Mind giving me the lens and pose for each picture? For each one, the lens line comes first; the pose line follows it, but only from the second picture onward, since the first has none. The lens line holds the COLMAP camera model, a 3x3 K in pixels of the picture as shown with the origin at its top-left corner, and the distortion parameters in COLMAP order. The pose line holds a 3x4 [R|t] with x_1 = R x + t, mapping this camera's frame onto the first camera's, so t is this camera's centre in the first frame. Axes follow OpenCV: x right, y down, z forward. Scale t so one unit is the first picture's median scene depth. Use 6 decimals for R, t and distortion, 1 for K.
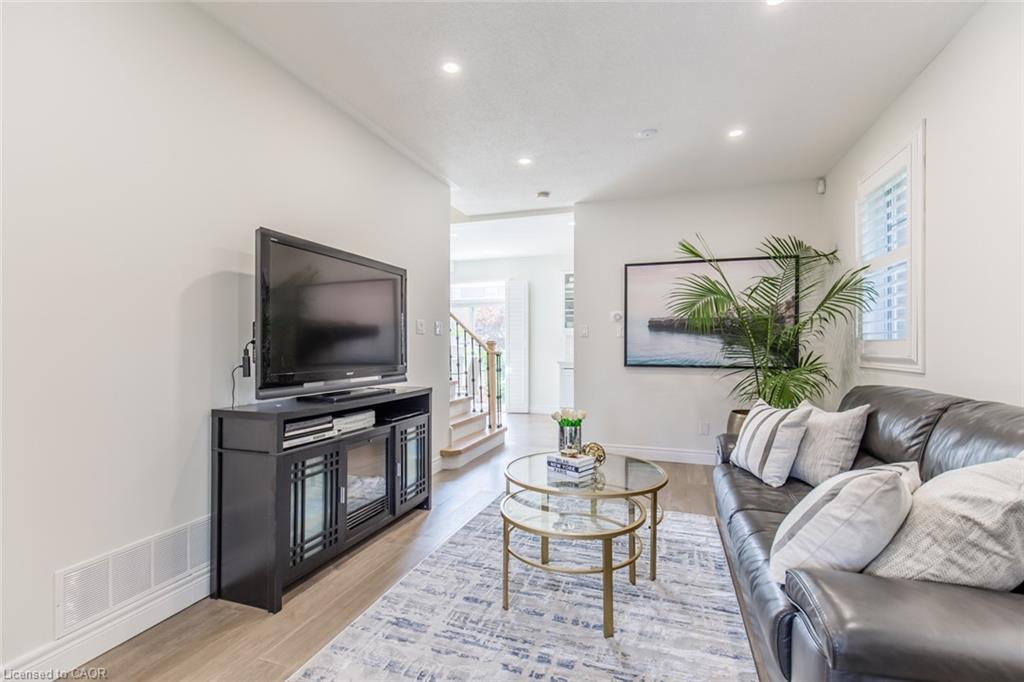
lens RADIAL K [[471.6, 0, 508.1], [0, 471.6, 344.1], [0, 0, 1]] dist [0.014475, -0.003340]
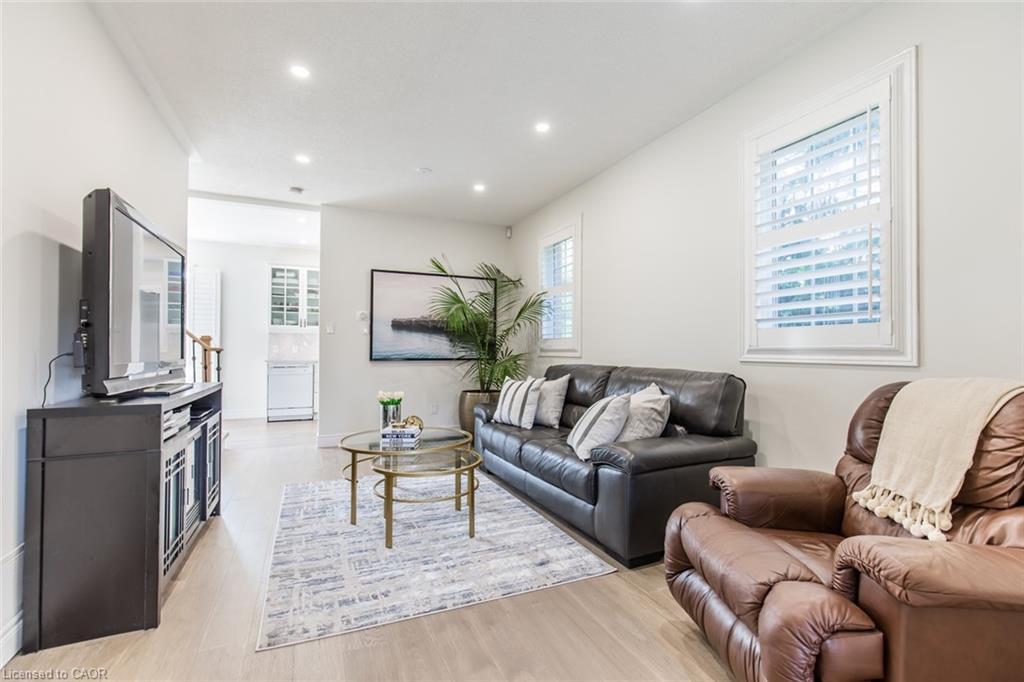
lens RADIAL K [[471.6, 0, 530.1], [0, 471.6, 345.1], [0, 0, 1]] dist [0.014475, -0.003340]
pose [[0.712094, 0.007014, 0.702049, -0.377112], [-0.004079, 0.999975, -0.005852, 0.021944], [-0.702073, 0.001304, 0.712104, -0.083657]]
